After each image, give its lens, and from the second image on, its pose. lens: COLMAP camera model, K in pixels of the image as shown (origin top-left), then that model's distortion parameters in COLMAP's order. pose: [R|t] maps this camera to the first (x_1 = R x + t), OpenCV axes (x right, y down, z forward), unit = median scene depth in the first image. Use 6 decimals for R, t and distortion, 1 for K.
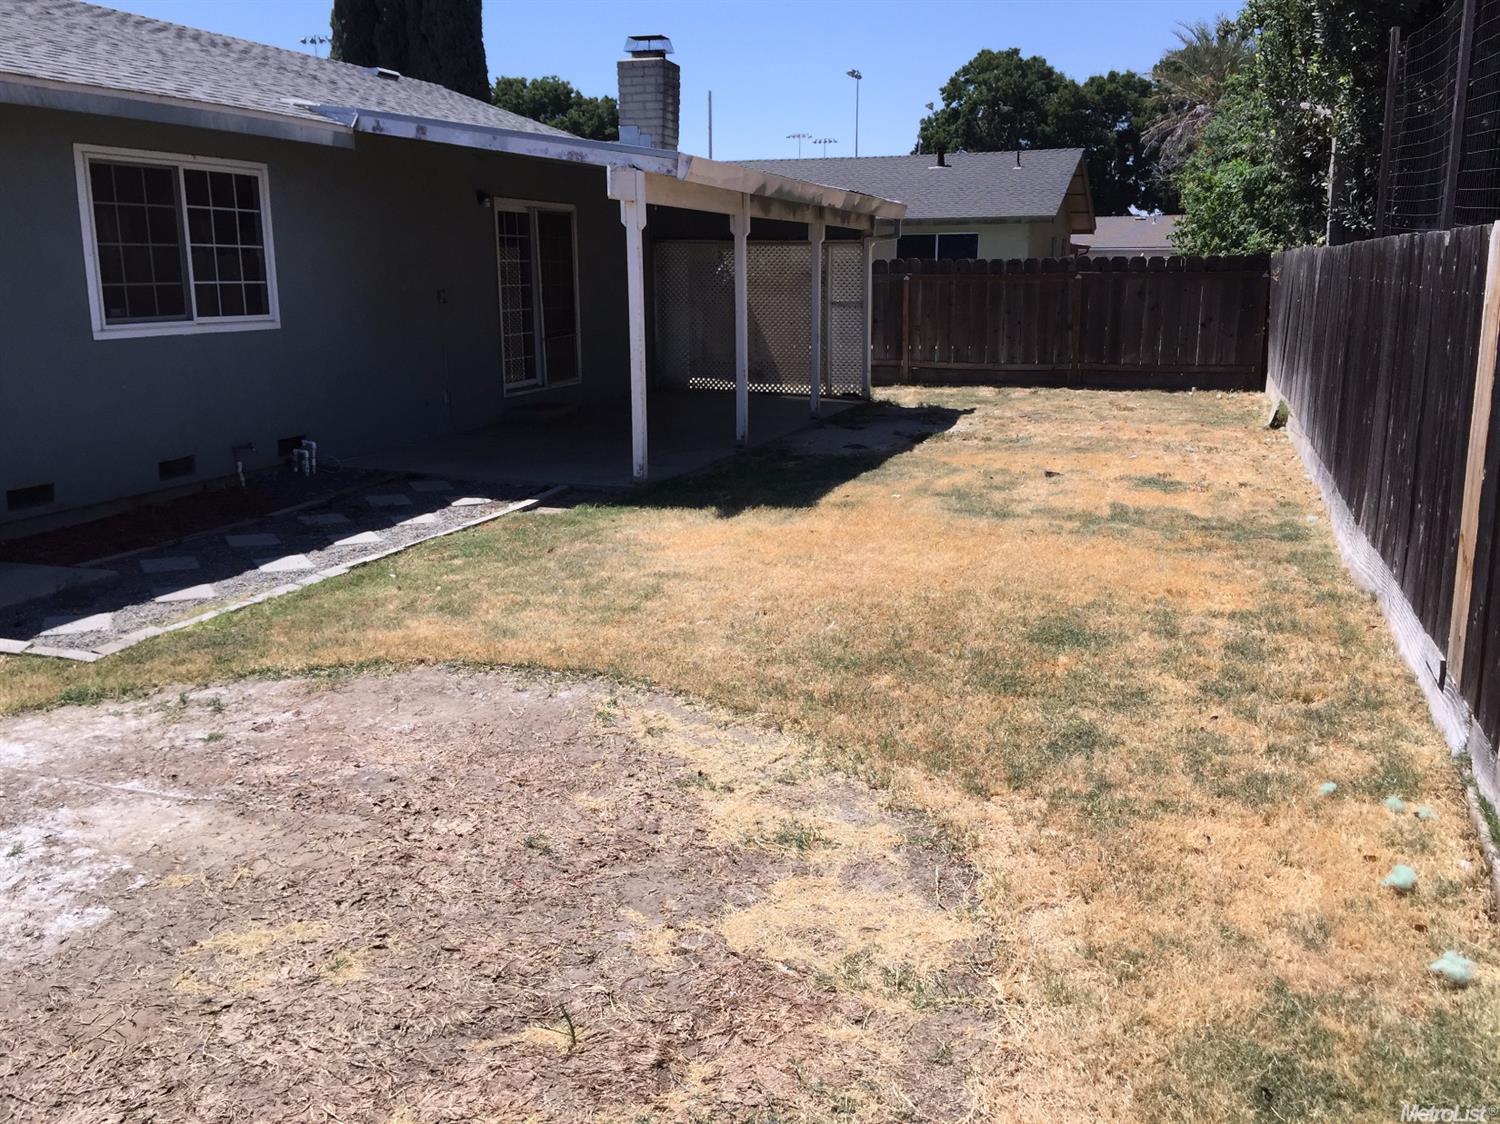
lens RADIAL K [[1282.5, 0, 751.4], [0, 1282.5, 559.8], [0, 0, 1]] dist [0.094459, -0.134728]
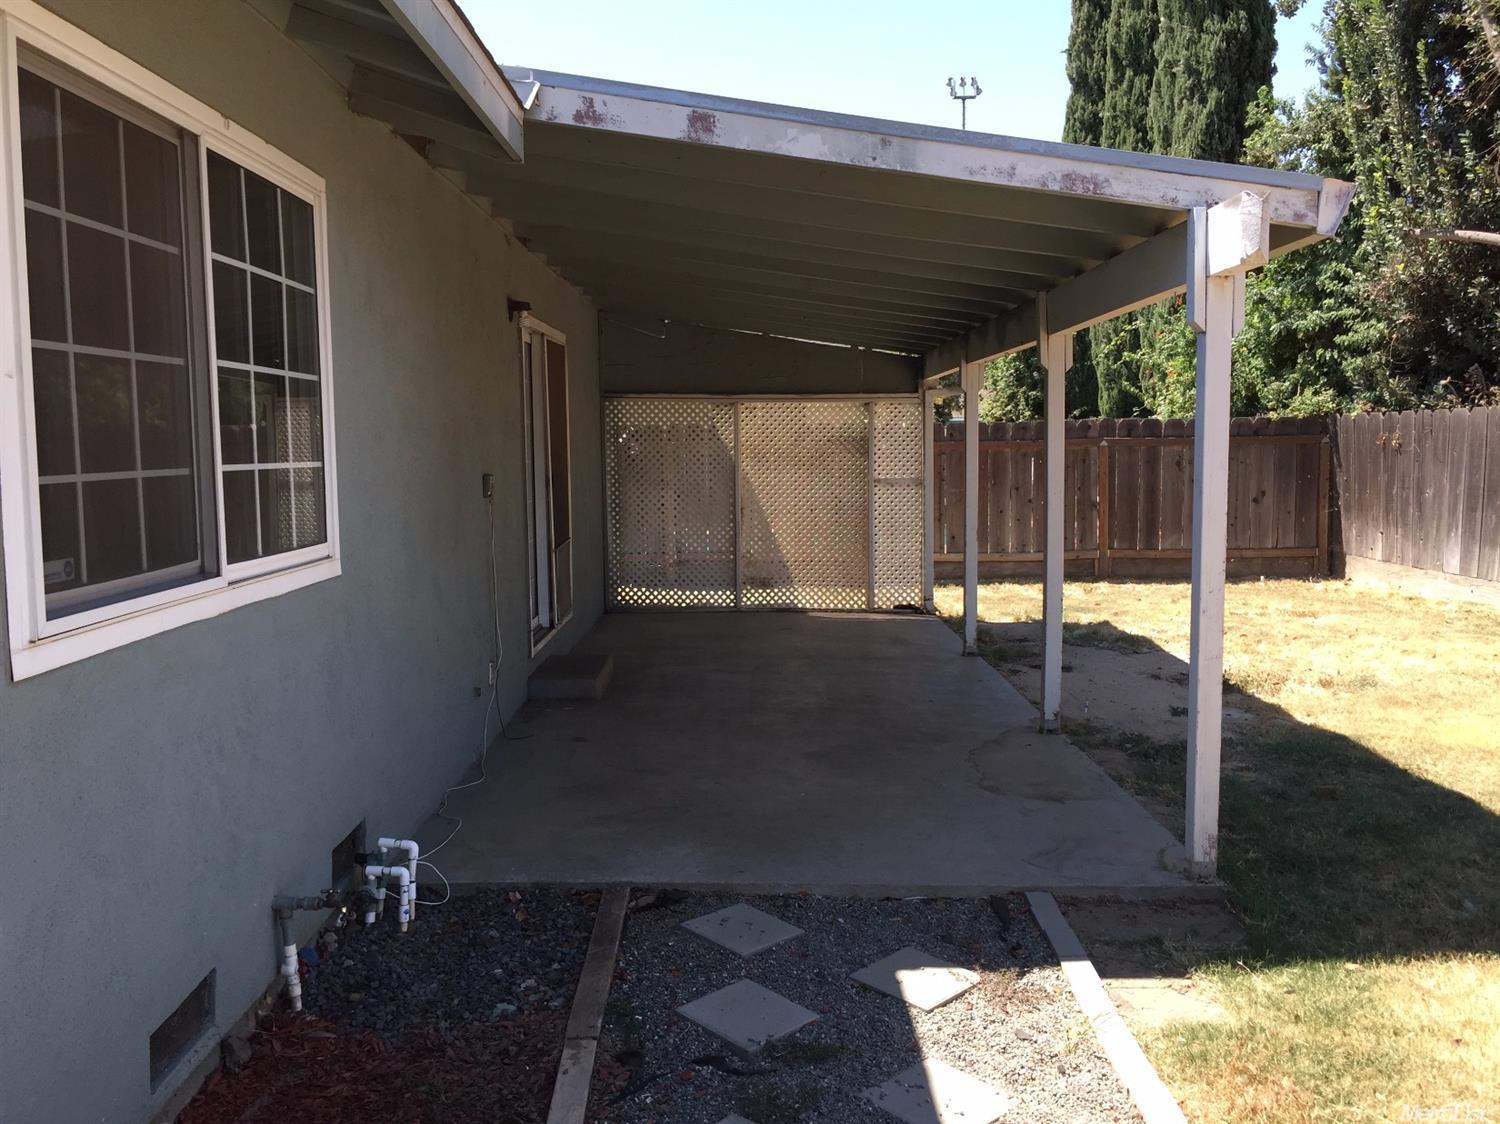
lens RADIAL K [[1282.5, 0, 752.9], [0, 1282.5, 555.4], [0, 0, 1]] dist [0.094459, -0.134728]
pose [[0.945166, -0.037021, 0.324485, -0.373053], [0.080372, 0.989365, -0.121231, -0.124819], [-0.316546, 0.140663, 0.938090, 0.578901]]
